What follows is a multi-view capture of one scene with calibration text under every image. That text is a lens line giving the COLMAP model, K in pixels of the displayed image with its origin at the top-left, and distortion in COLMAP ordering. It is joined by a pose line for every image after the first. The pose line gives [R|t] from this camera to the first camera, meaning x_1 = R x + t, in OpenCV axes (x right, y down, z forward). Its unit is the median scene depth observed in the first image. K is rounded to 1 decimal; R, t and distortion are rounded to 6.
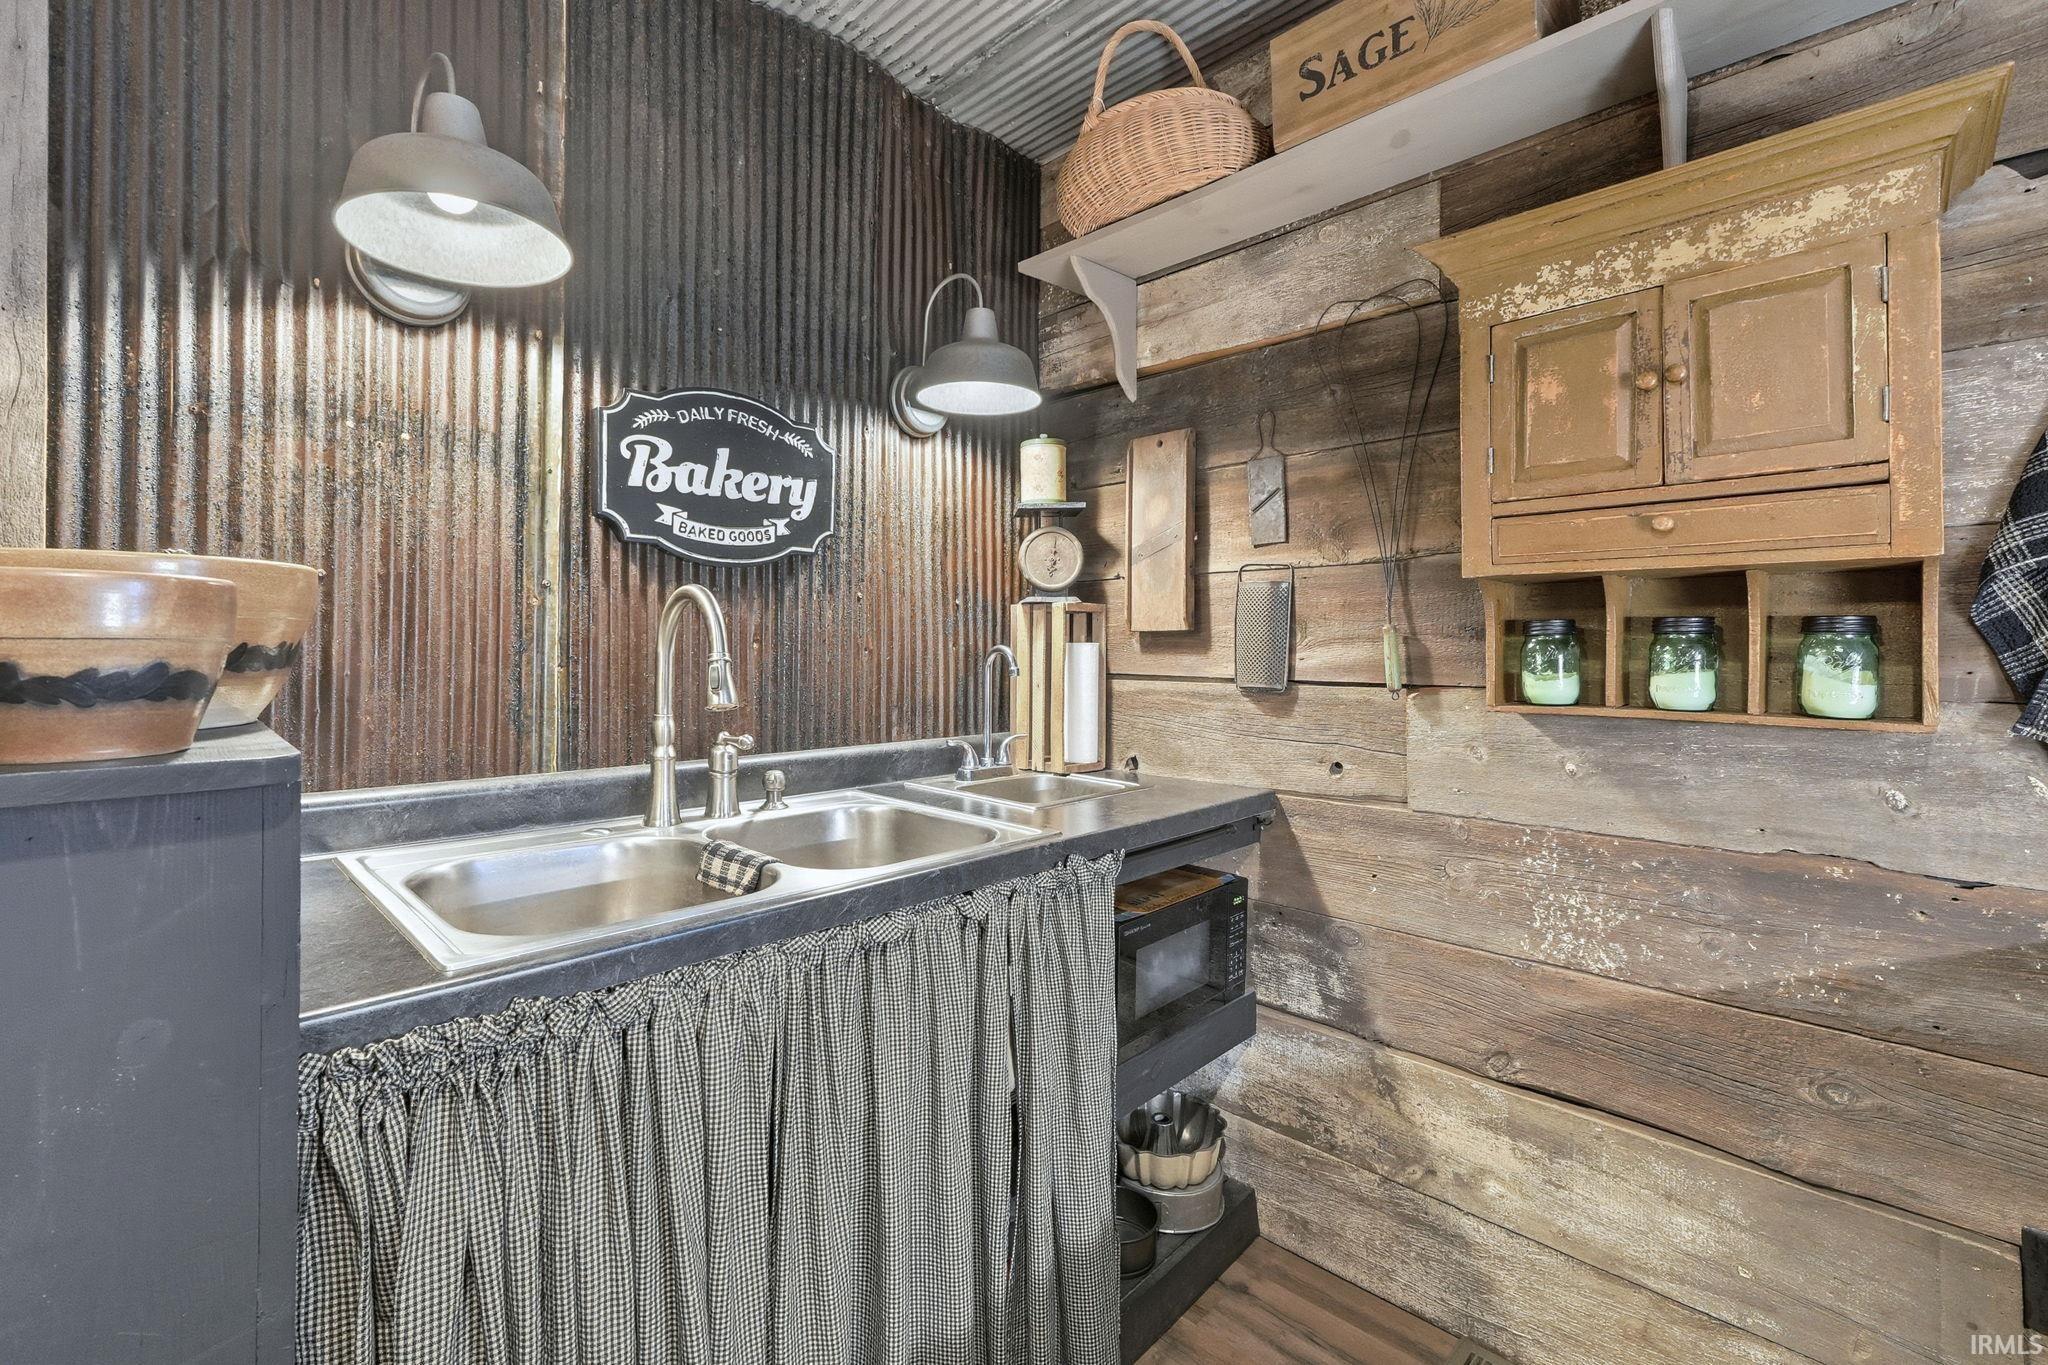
lens RADIAL K [[886.7, 0, 1014.6], [0, 886.7, 643.5], [0, 0, 1]] dist [0.010558, 0.000391]
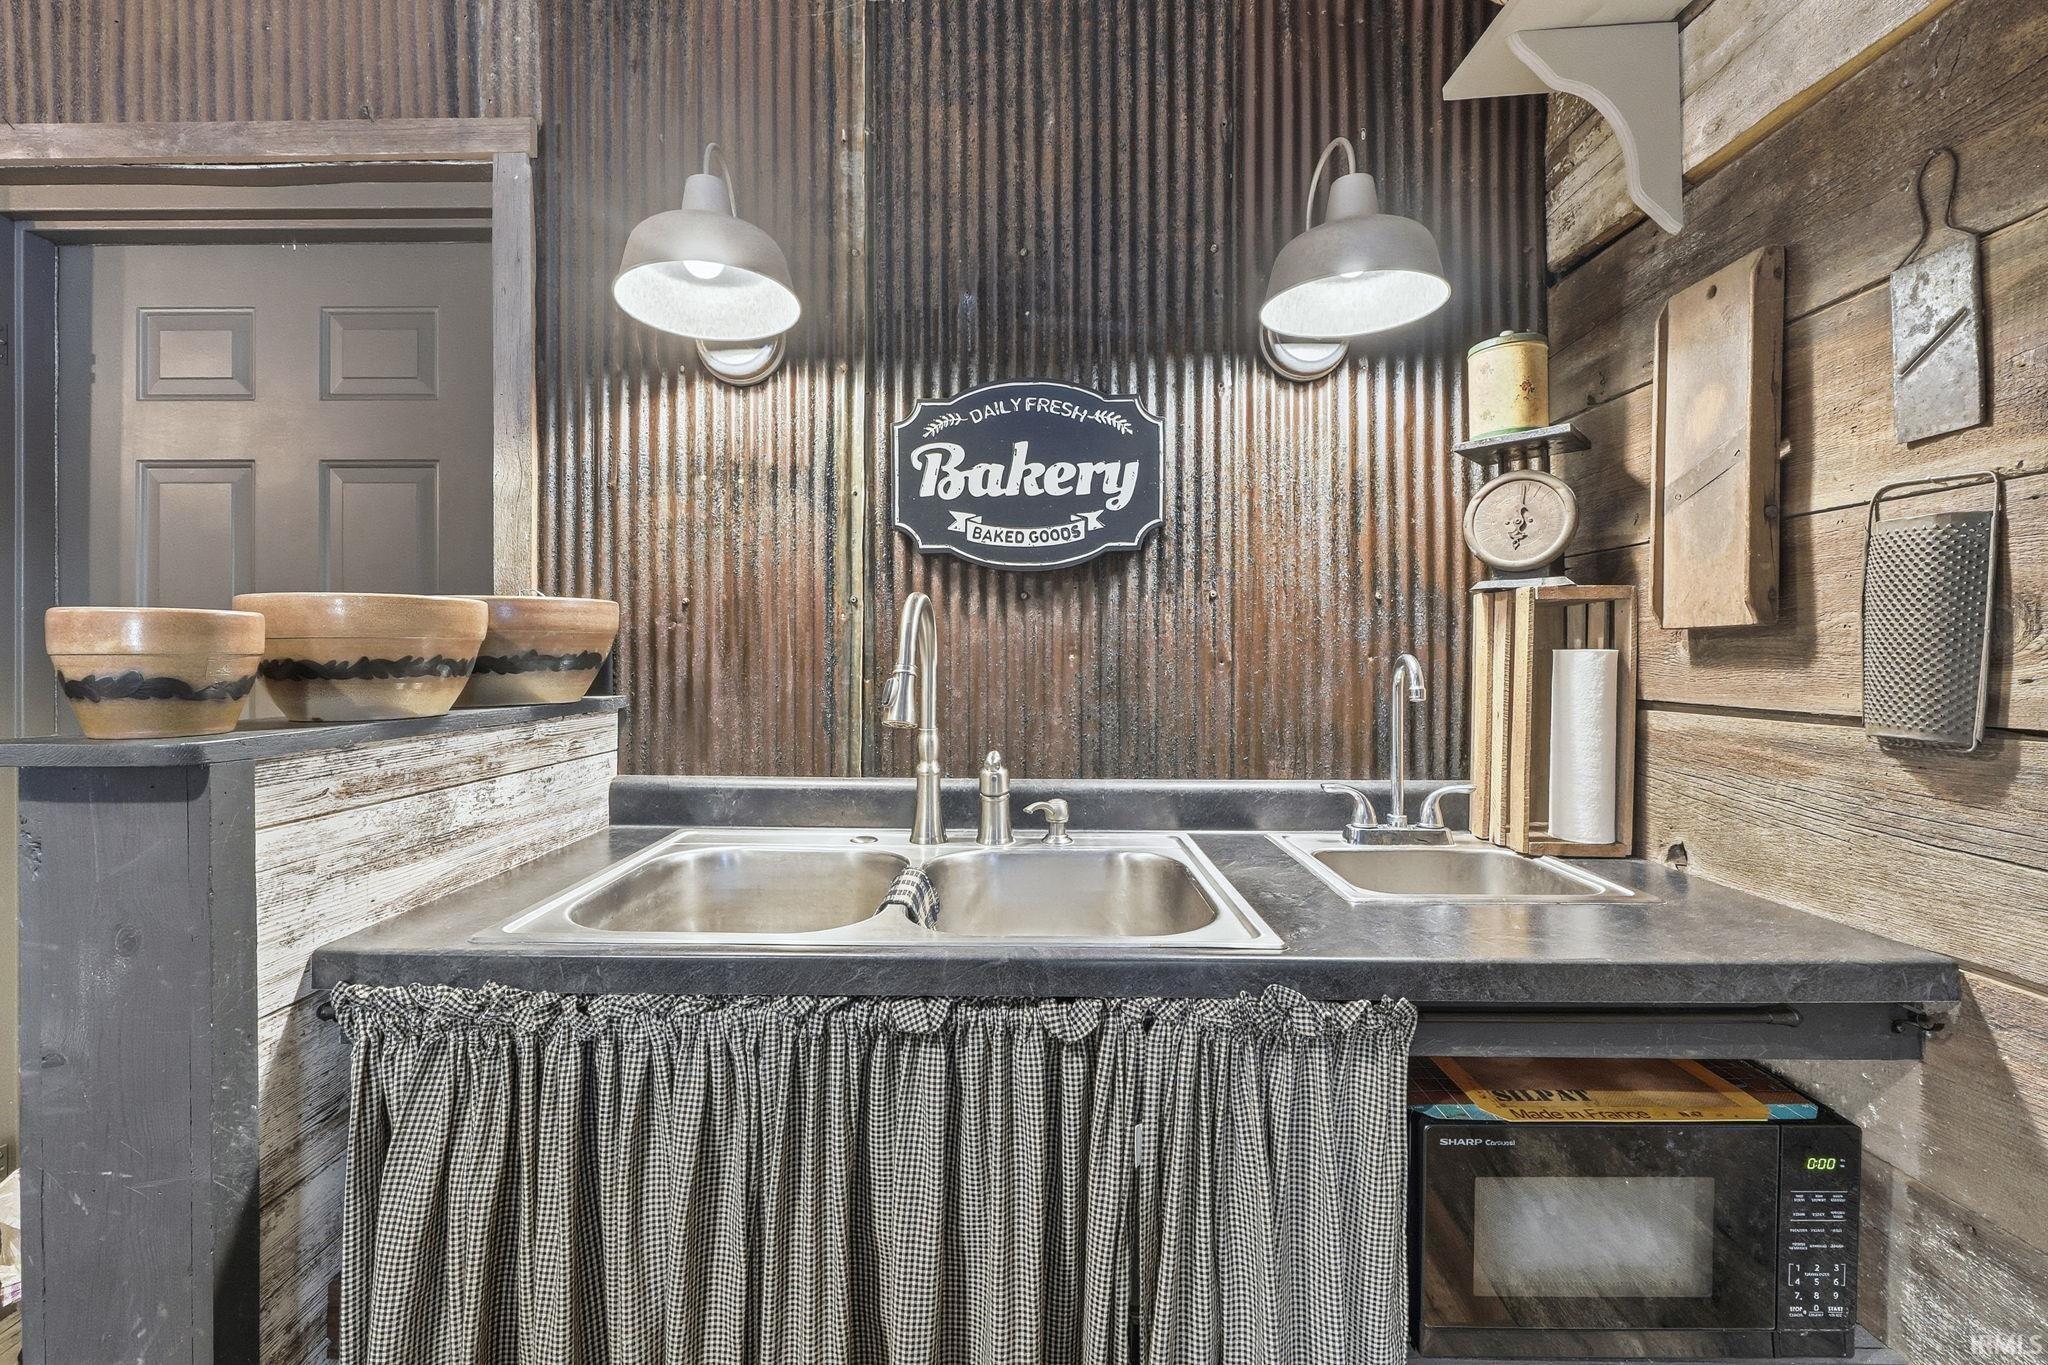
lens RADIAL K [[887.9, 0, 1026.1], [0, 887.9, 665.6], [0, 0, 1]] dist [0.001043, -0.000202]
pose [[0.683761, 0.001649, -0.729704, 0.331327], [0.006284, 0.999947, 0.008148, 0.003599], [0.729679, -0.010157, 0.683715, 0.359514]]
